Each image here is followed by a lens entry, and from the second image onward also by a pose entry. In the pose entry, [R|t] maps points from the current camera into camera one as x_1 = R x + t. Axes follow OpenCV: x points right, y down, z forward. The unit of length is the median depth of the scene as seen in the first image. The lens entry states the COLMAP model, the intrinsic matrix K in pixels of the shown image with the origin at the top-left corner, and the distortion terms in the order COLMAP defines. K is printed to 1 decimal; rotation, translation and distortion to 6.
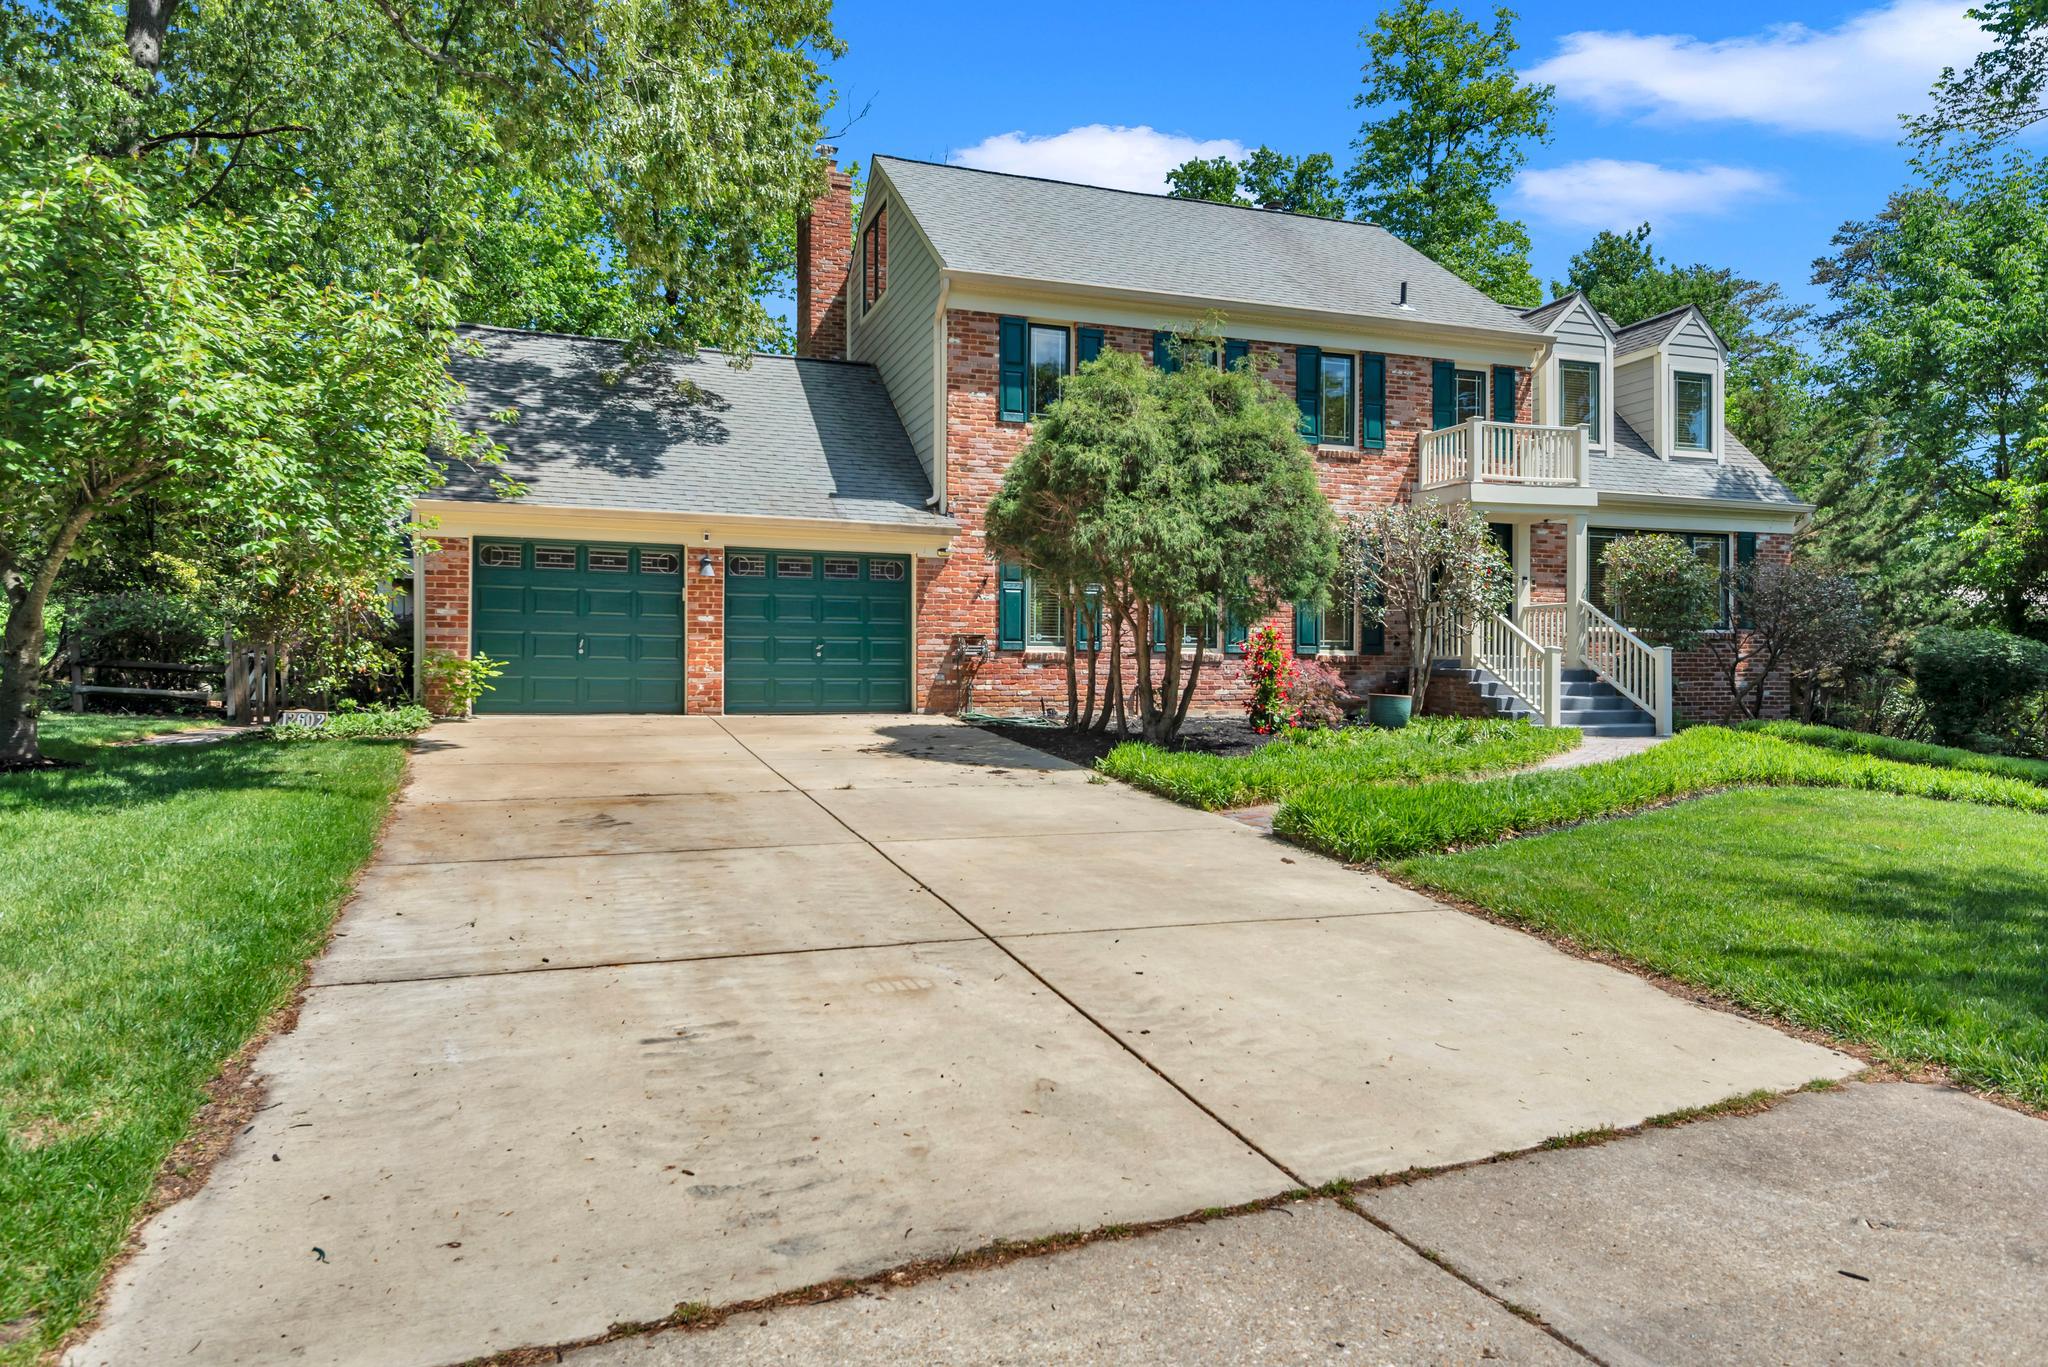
lens RADIAL K [[1206.7, 0, 1022.6], [0, 1206.7, 675.1], [0, 0, 1]] dist [0.037984, -0.002312]
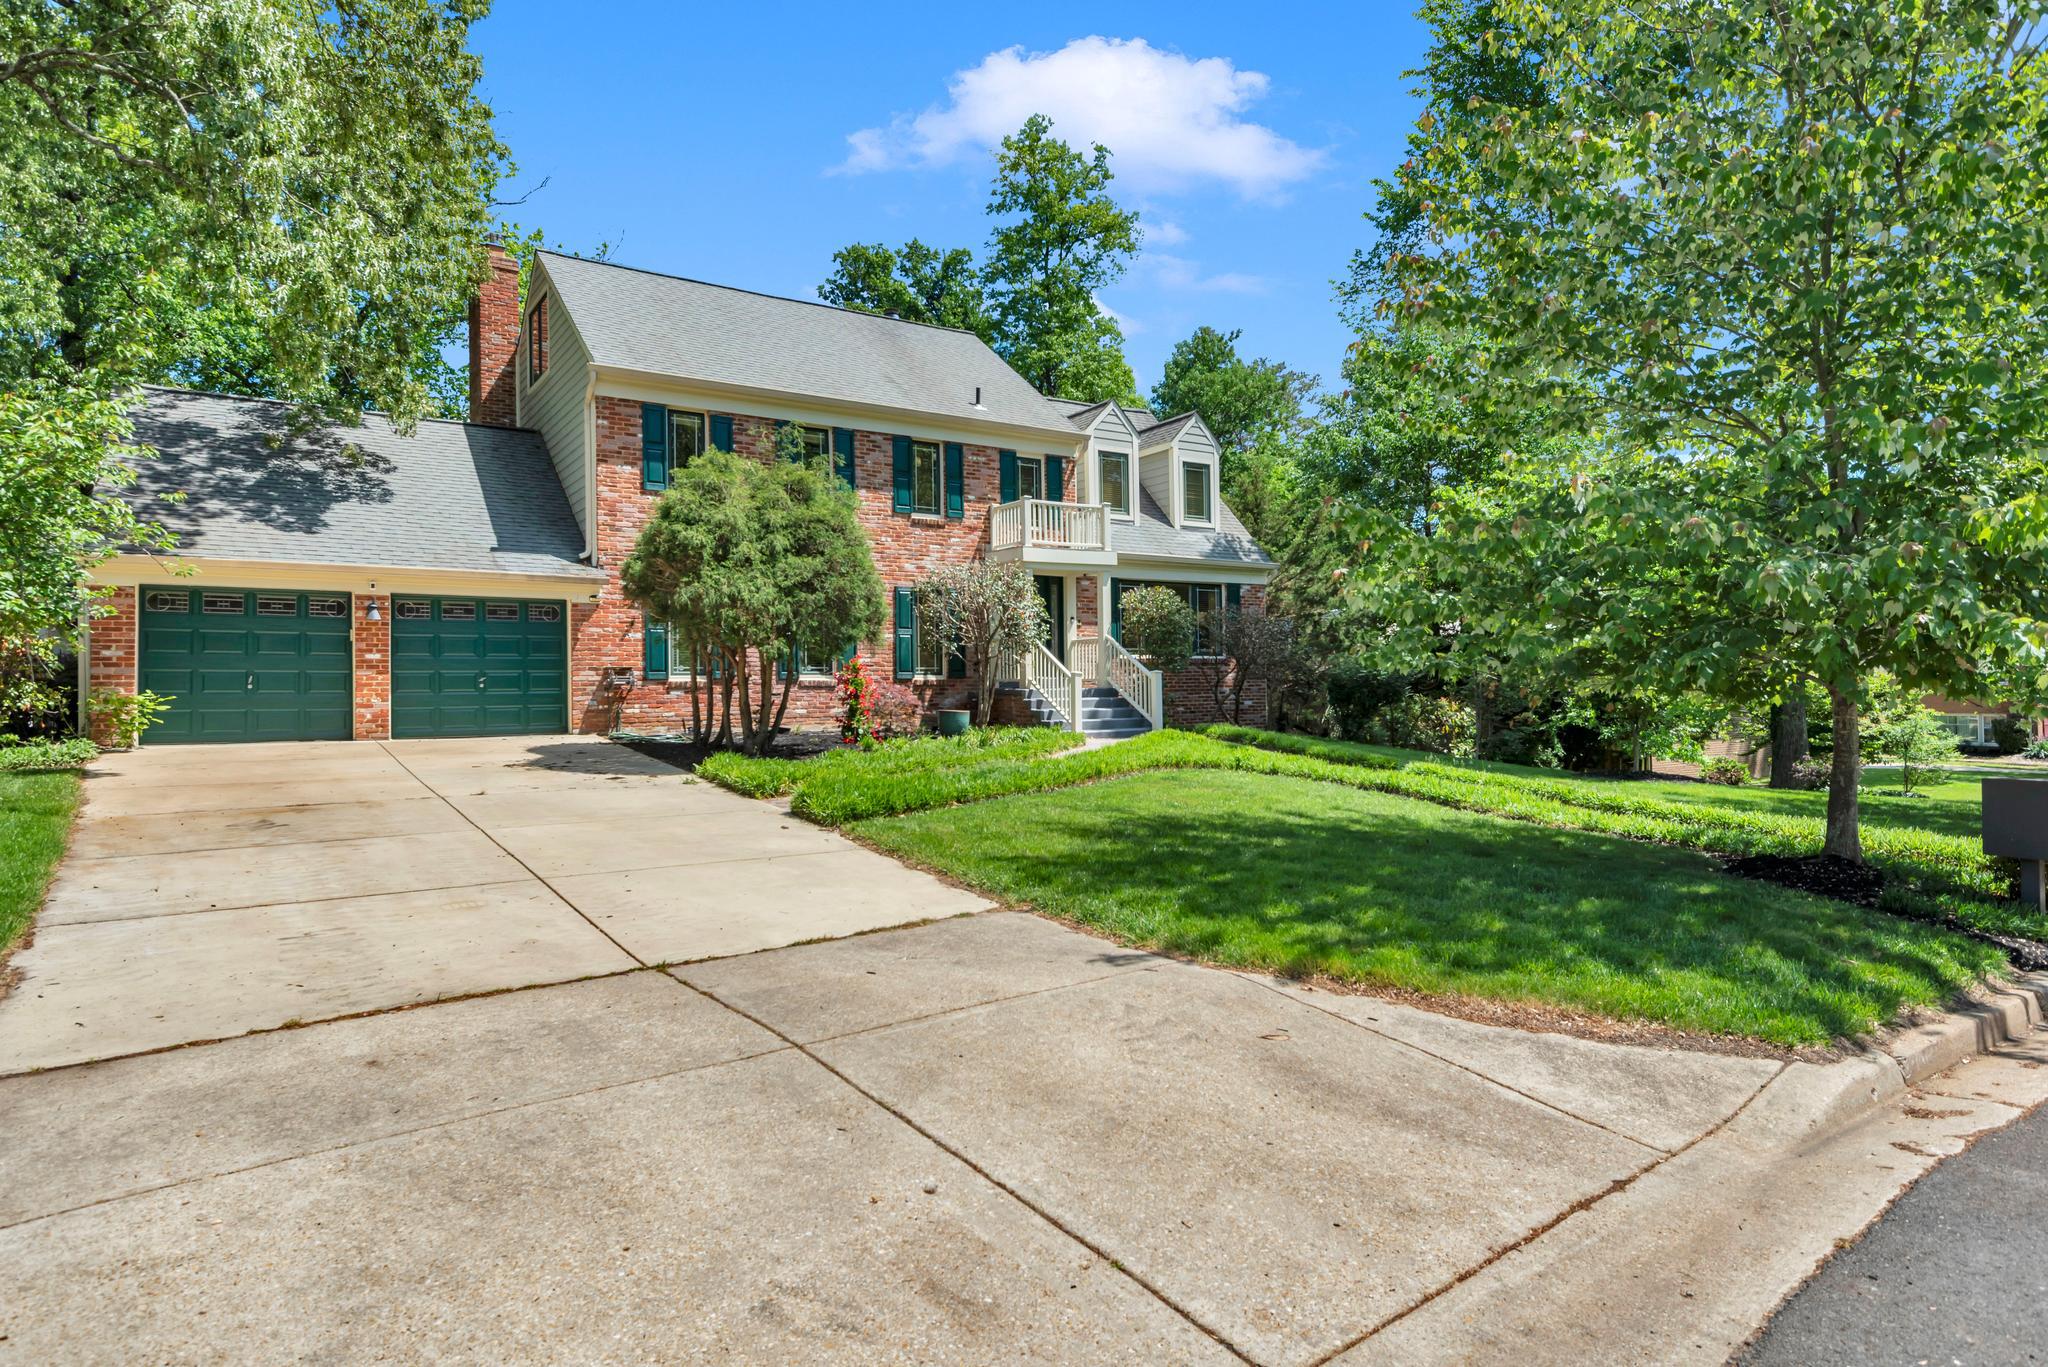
lens RADIAL K [[1099.8, 0, 974.6], [0, 1099.8, 678.6], [0, 0, 1]] dist [0.057612, -0.030785]
pose [[0.975758, -0.013398, 0.218440, 0.060737], [0.016158, 0.999811, -0.010851, -0.004487], [-0.218253, 0.014118, 0.975790, -0.150914]]
